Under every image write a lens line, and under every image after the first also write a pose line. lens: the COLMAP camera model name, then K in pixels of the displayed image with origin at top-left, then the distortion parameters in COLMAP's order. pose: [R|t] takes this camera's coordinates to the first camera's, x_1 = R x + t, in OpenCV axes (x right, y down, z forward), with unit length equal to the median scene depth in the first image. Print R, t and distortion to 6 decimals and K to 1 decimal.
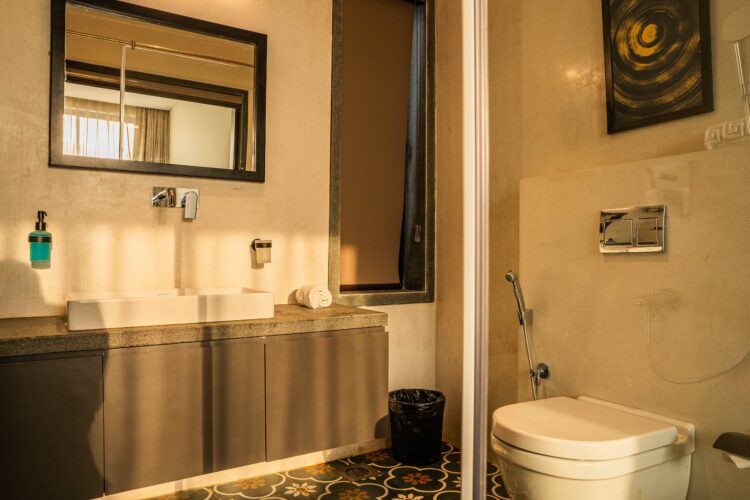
lens RADIAL K [[515.9, 0, 375.8], [0, 515.9, 255.1], [0, 0, 1]] dist [0.002508, 0.002538]
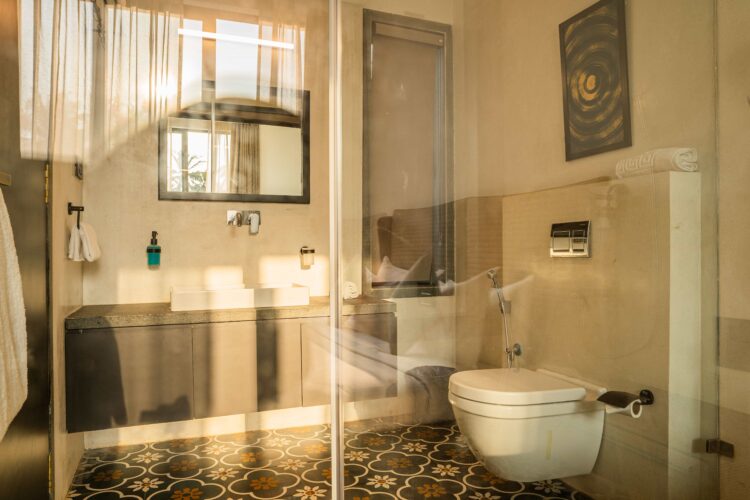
lens RADIAL K [[530.0, 0, 375.0], [0, 530.0, 250.0], [0, 0, 1]] dist [0.118047, 0.002103]
pose [[0.983645, -0.008686, -0.179908, 0.234995], [0.008227, 0.999961, -0.003297, -0.019888], [0.179929, 0.001763, 0.983678, -0.380482]]
